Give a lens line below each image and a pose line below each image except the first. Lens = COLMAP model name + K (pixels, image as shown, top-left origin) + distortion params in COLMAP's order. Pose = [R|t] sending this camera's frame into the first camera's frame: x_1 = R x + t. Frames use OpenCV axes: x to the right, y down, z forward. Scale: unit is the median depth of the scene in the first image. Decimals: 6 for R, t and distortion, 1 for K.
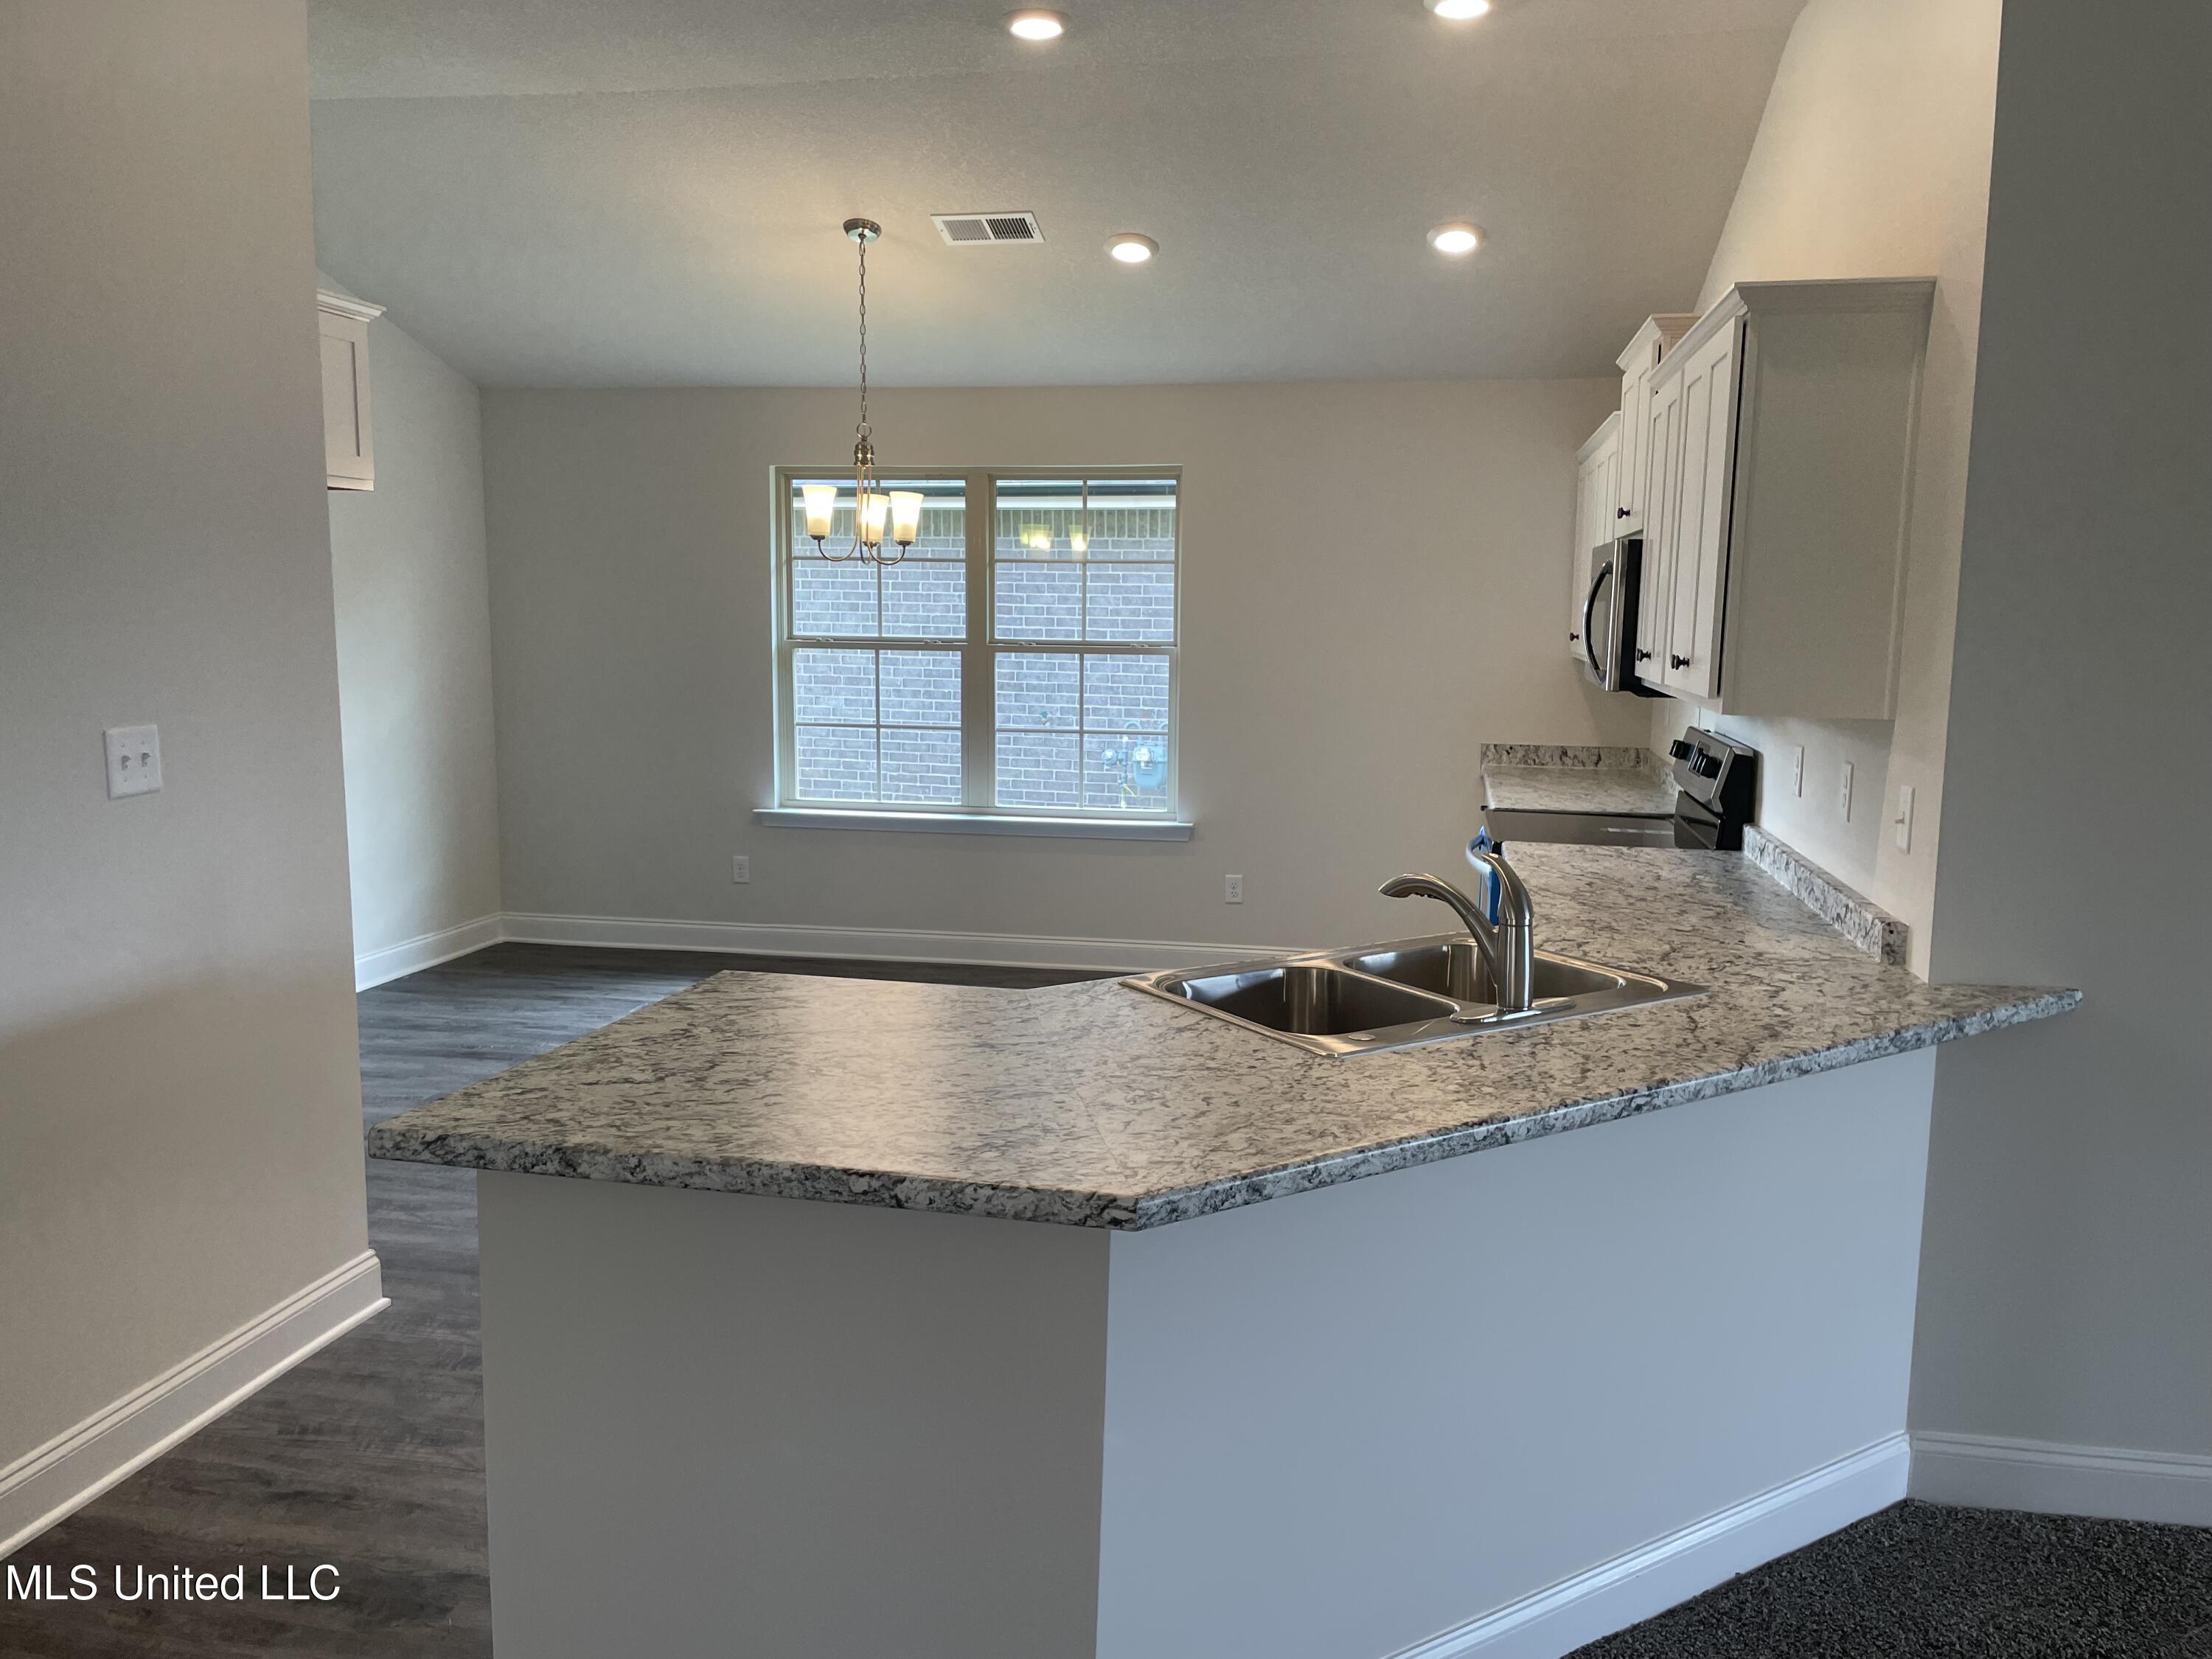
lens RADIAL K [[1663.3, 0, 1105.3], [0, 1663.3, 831.7], [0, 0, 1]] dist [-0.003848, -0.002687]
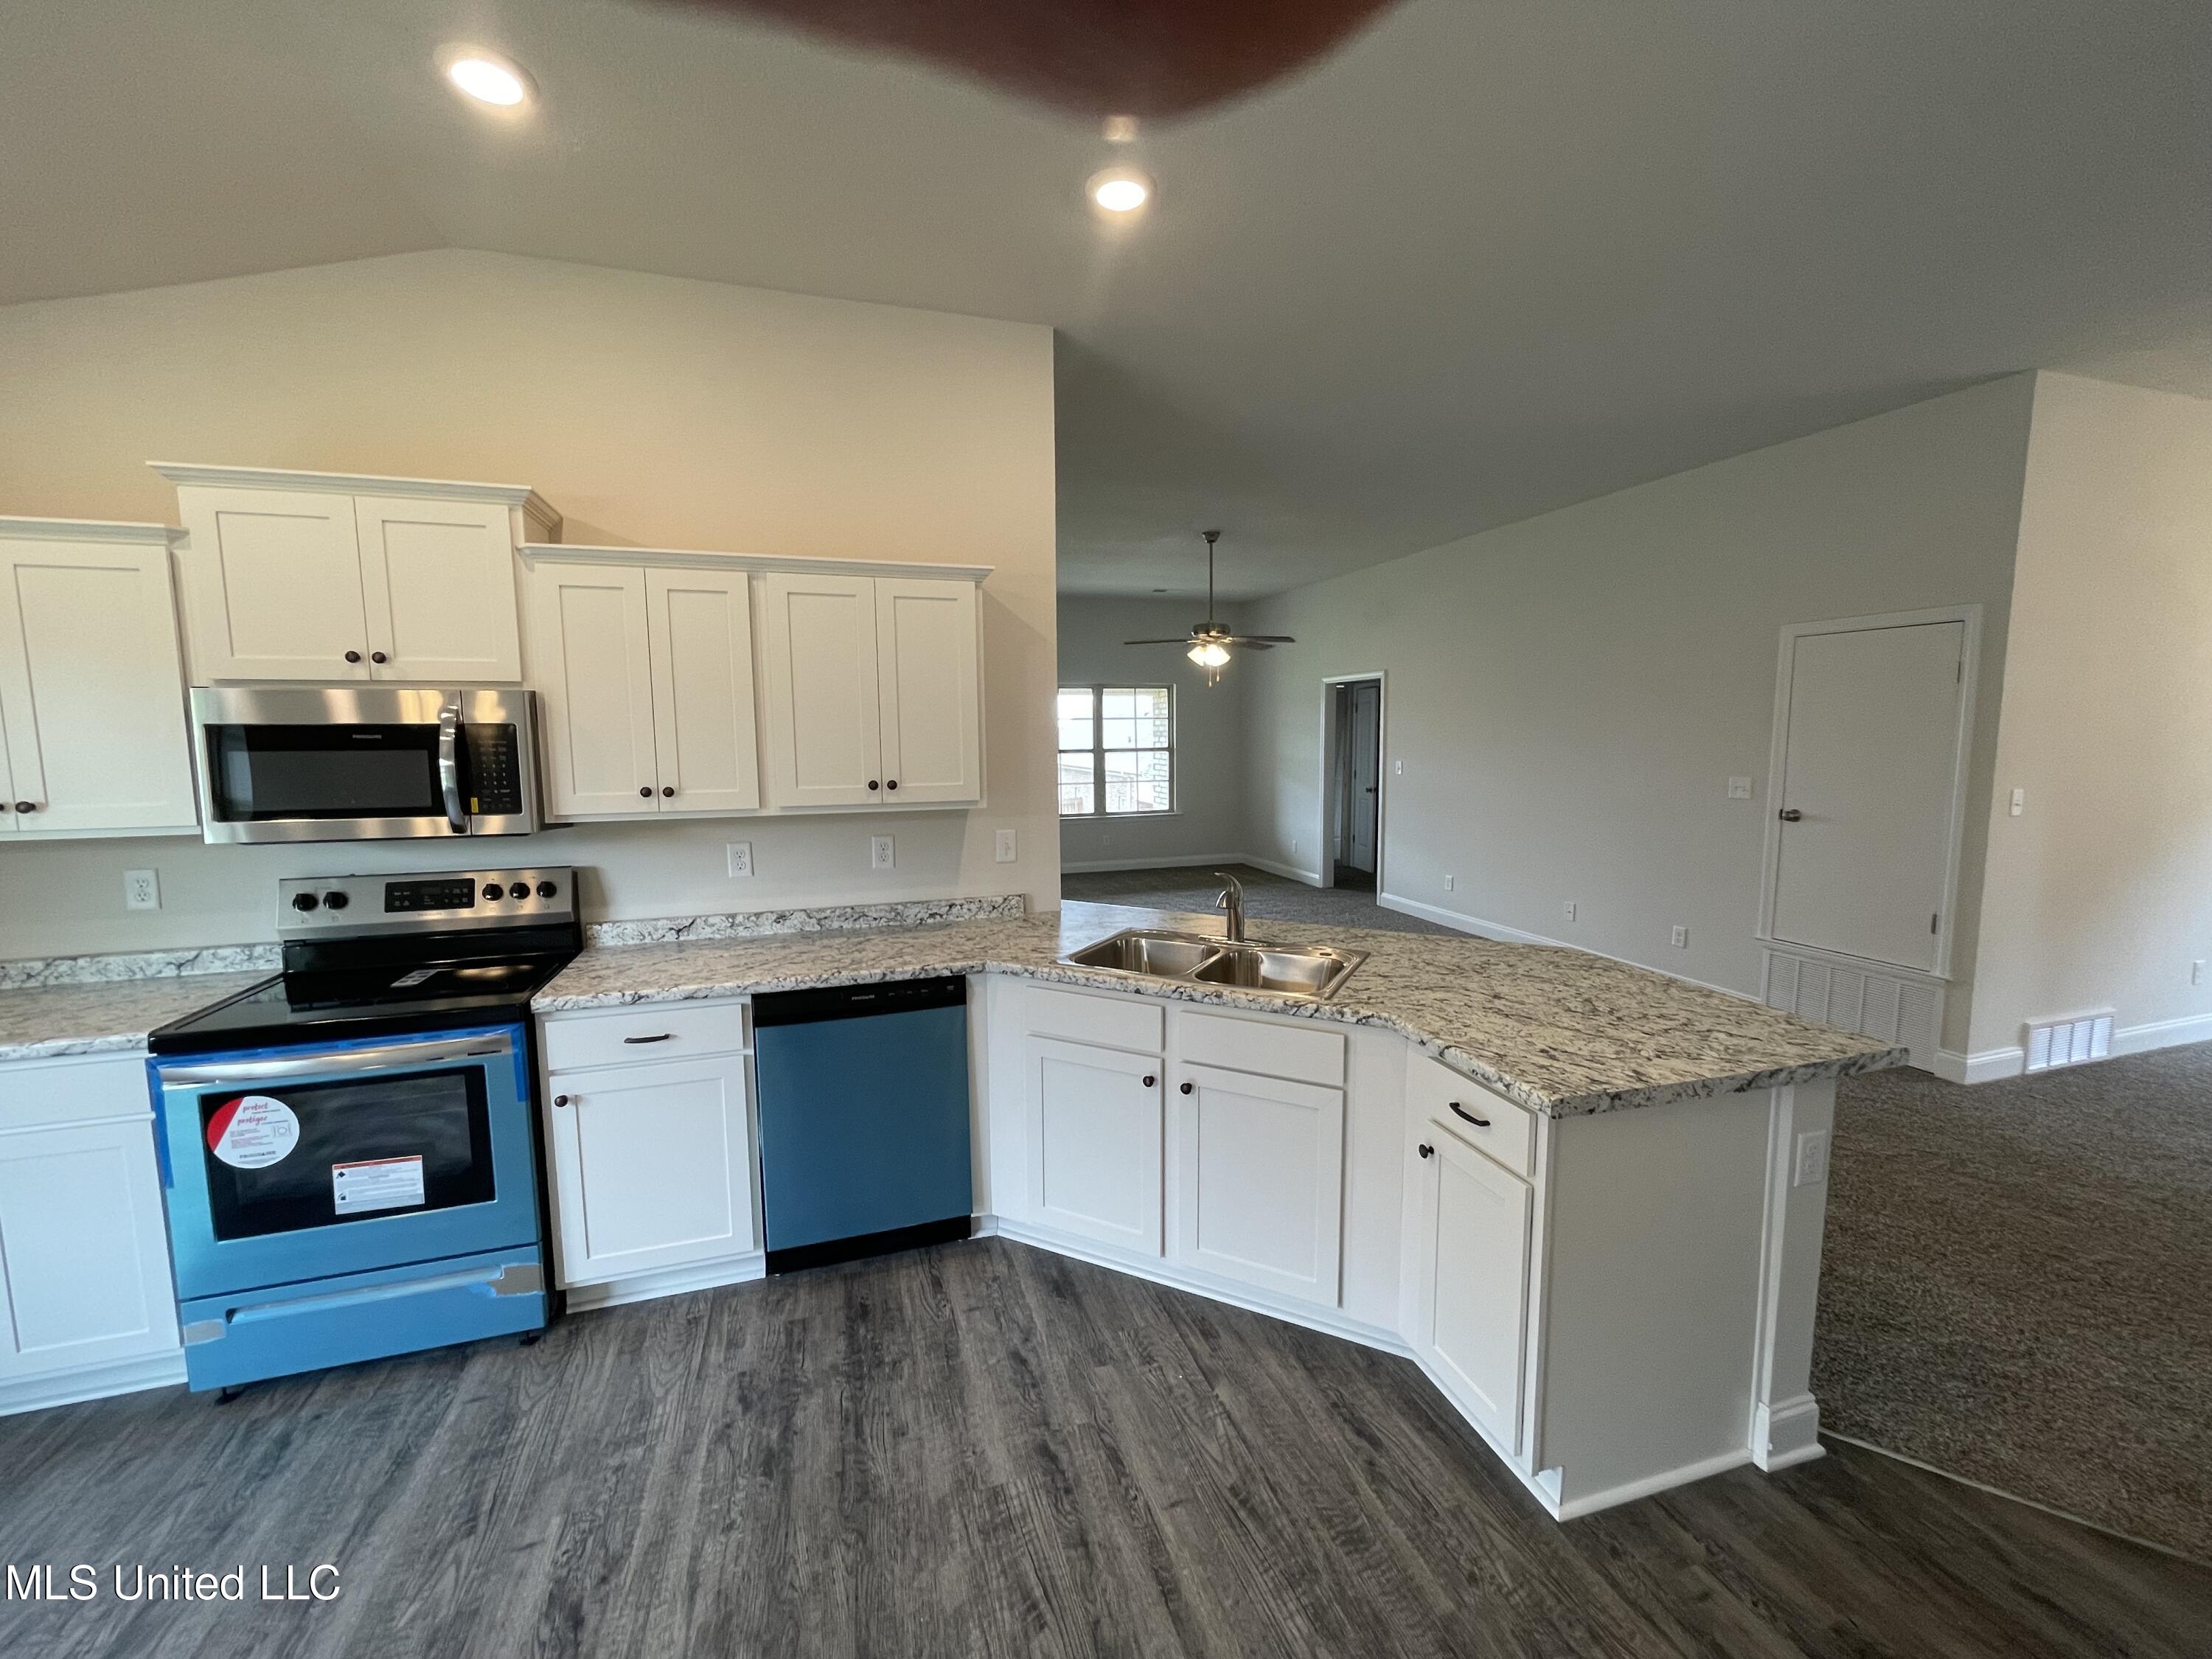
lens RADIAL K [[889.8, 0, 1108.6], [0, 889.8, 824.5], [0, 0, 1]] dist [0.000242, -0.000024]
pose [[-0.487147, -0.103332, 0.867185, -0.718831], [0.117632, 0.976163, 0.182398, -0.295248], [-0.865362, 0.190863, -0.463379, 1.861161]]
